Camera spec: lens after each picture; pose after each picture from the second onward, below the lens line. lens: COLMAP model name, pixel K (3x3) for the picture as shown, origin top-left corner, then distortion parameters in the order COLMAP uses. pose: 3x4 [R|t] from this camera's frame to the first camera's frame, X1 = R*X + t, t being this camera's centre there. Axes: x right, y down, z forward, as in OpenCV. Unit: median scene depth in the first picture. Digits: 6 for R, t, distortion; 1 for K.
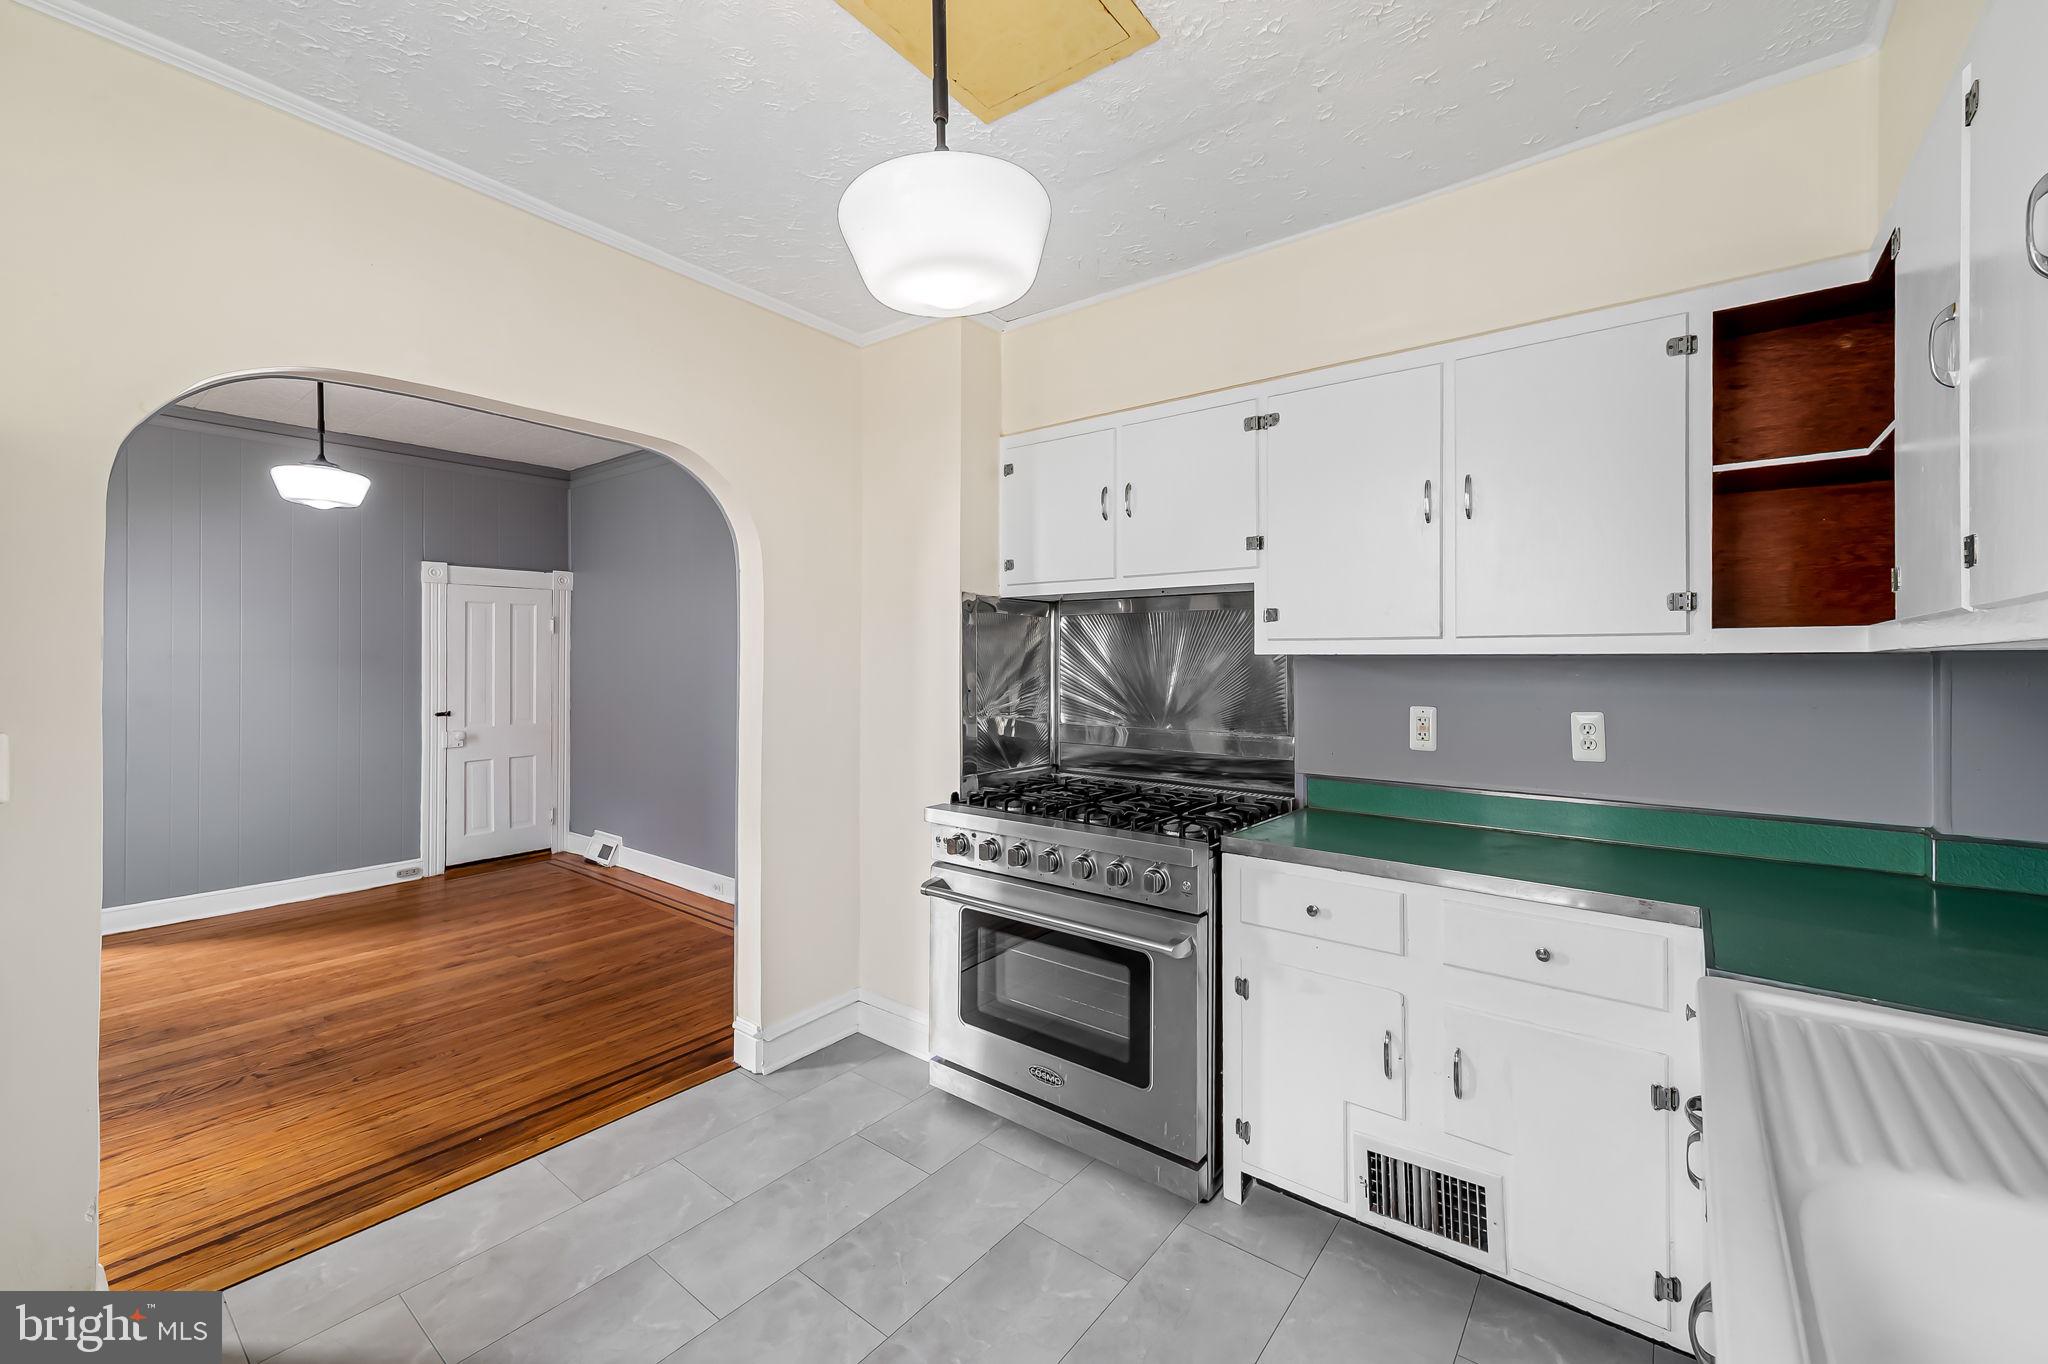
lens RADIAL K [[823.4, 0, 1040.8], [0, 823.4, 656.5], [0, 0, 1]] dist [0.001696, -0.000224]
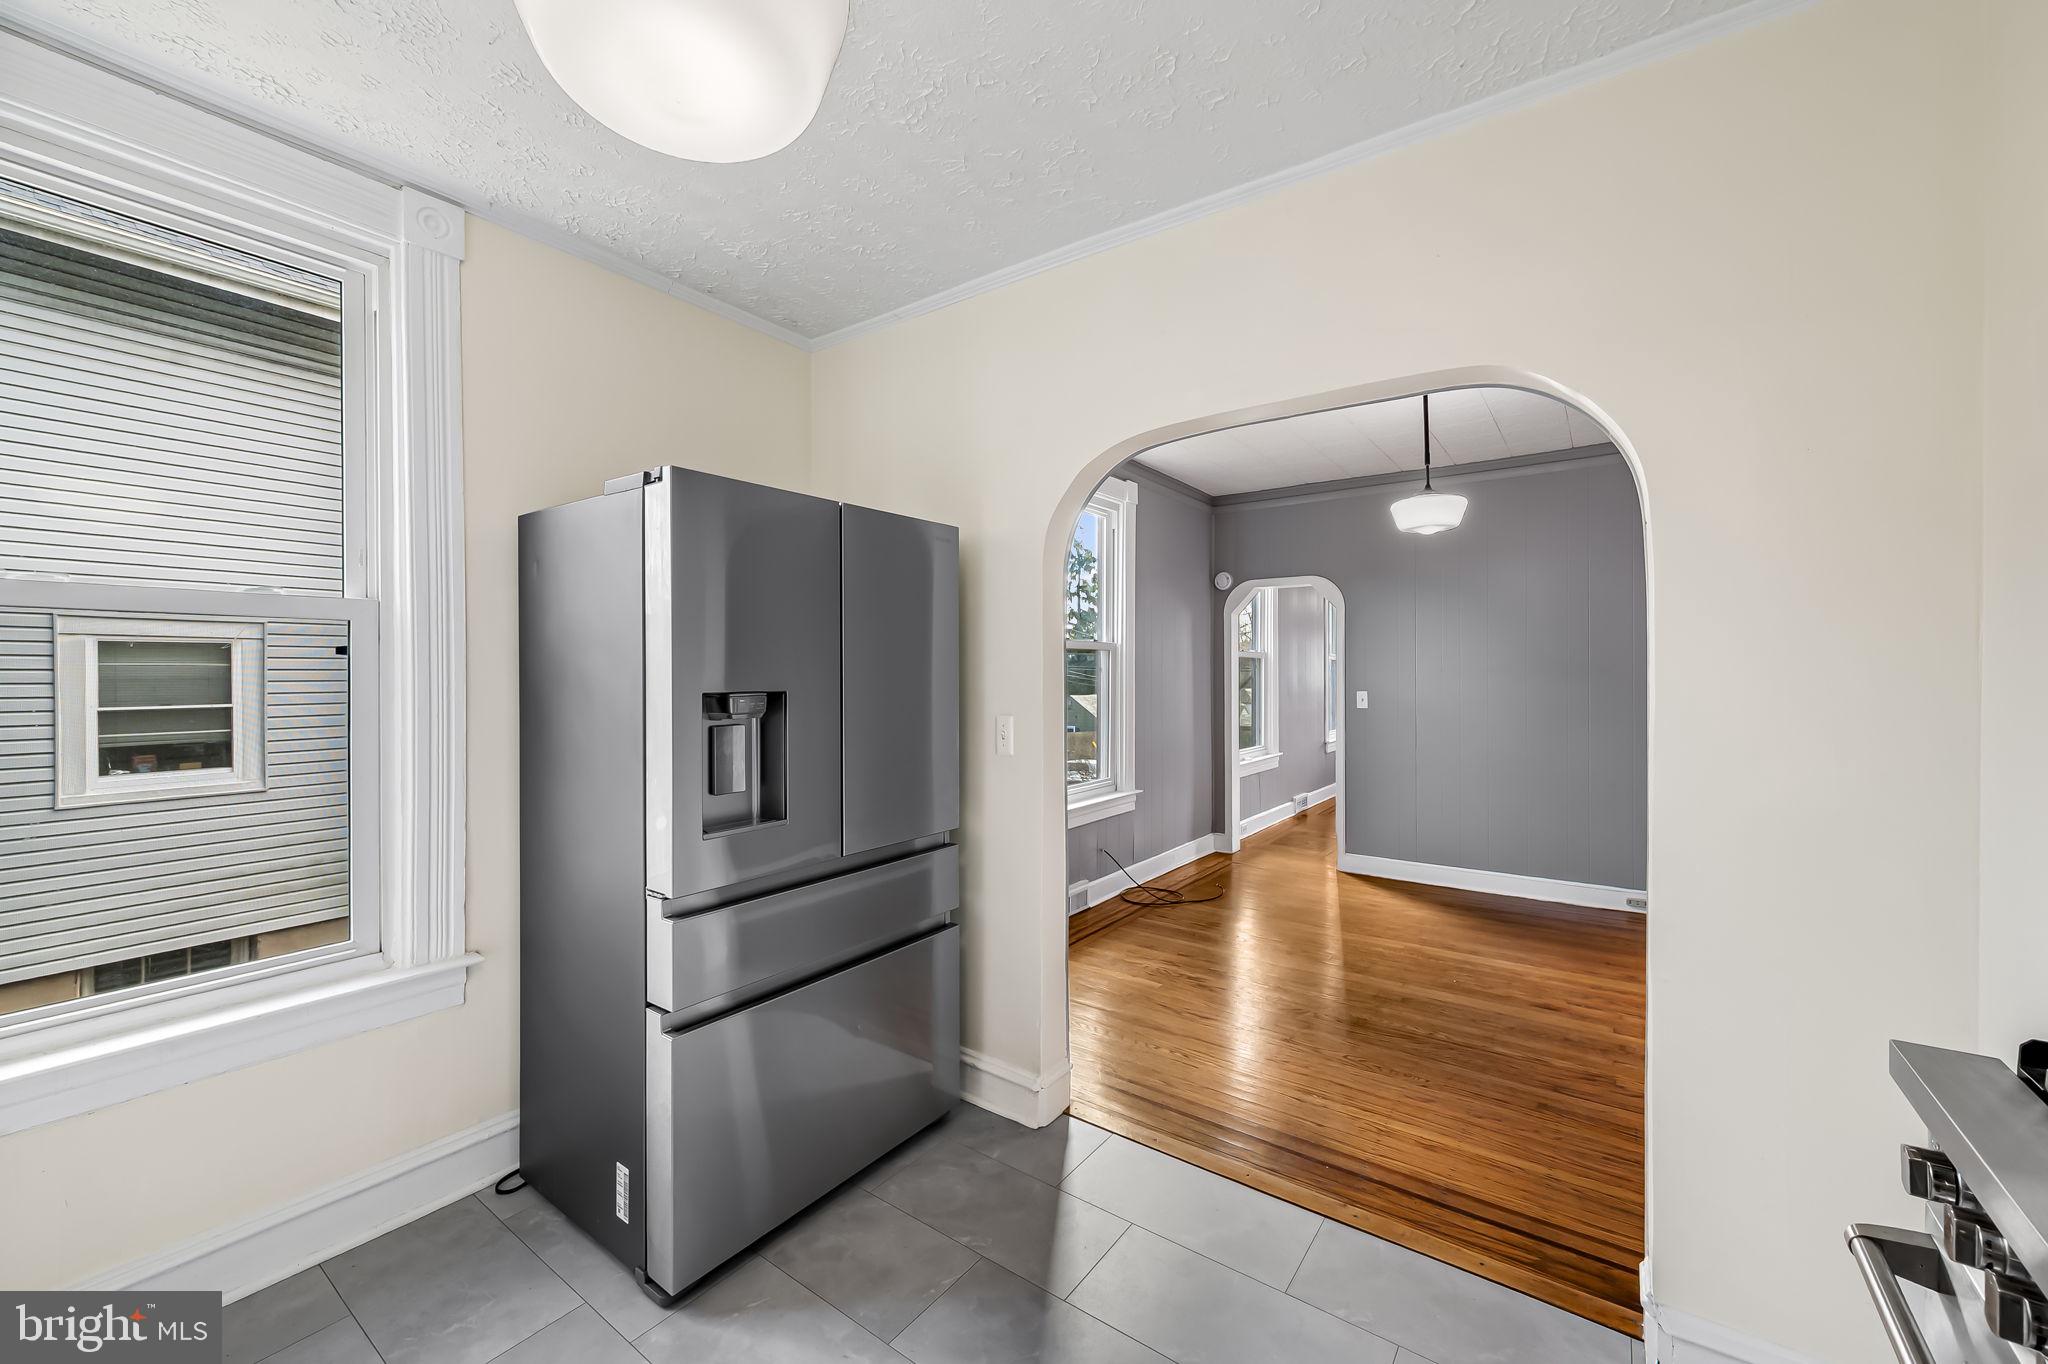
lens RADIAL K [[806.7, 0, 1028.1], [0, 806.7, 671.2], [0, 0, 1]] dist [0.016702, -0.000006]
pose [[0.035442, -0.001448, -0.999371, 0.168272], [0.005594, 0.999984, -0.001251, -0.002252], [0.999356, -0.005546, 0.035450, 0.378586]]
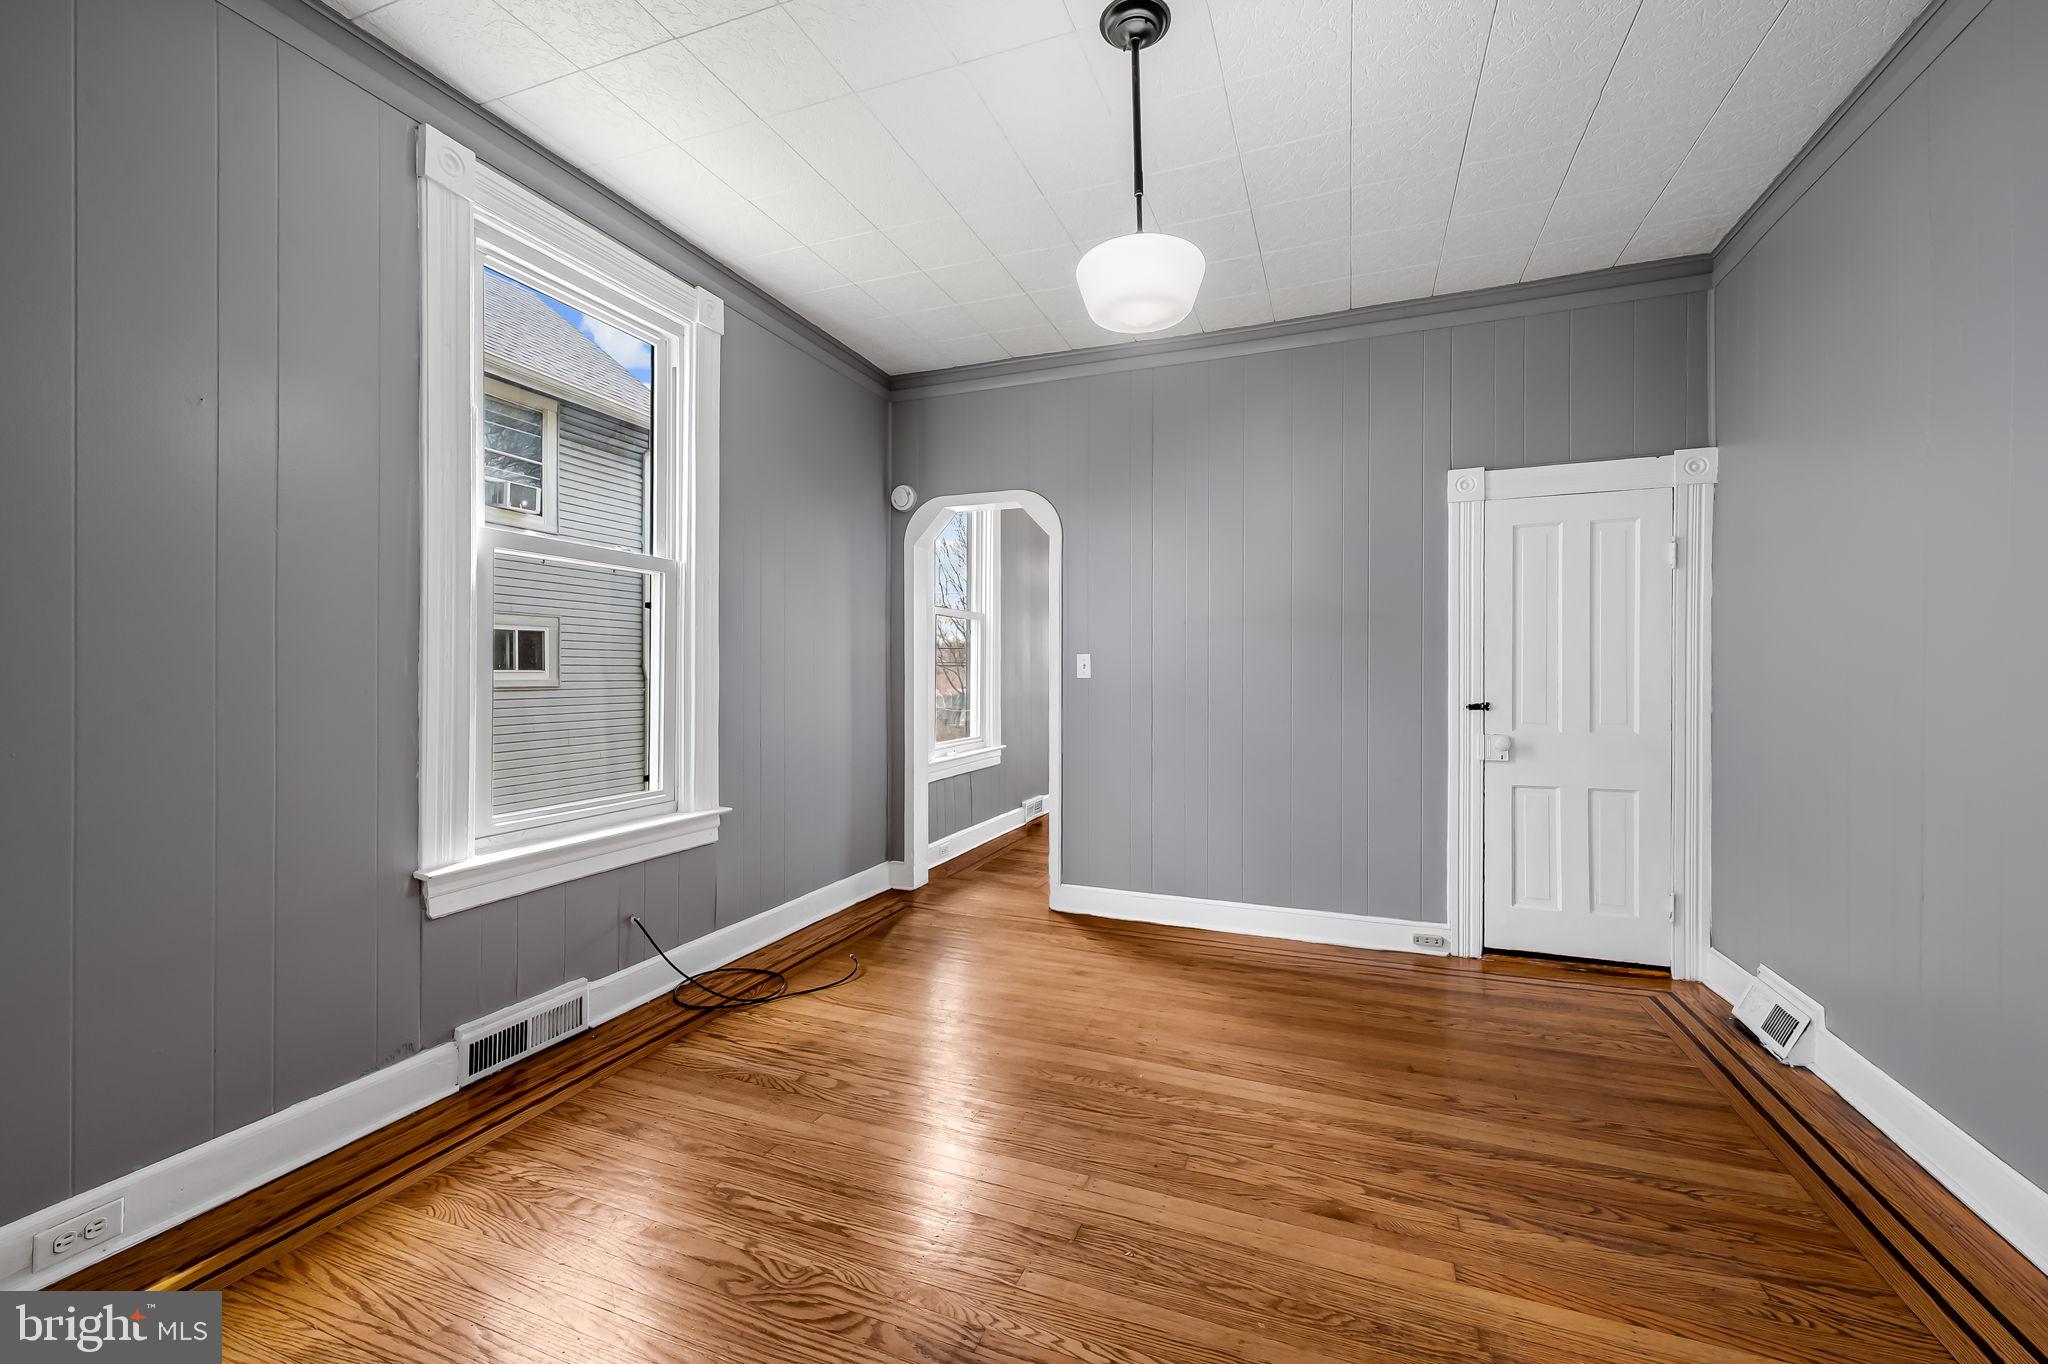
lens RADIAL K [[822.1, 0, 1025.0], [0, 822.1, 670.5], [0, 0, 1]] dist [0.008640, -0.000660]
pose [[0.280457, -0.000884, -0.959866, -0.293104], [0.001021, 0.999999, -0.000623, 0.057894], [0.959866, -0.000805, 0.280458, 0.670662]]
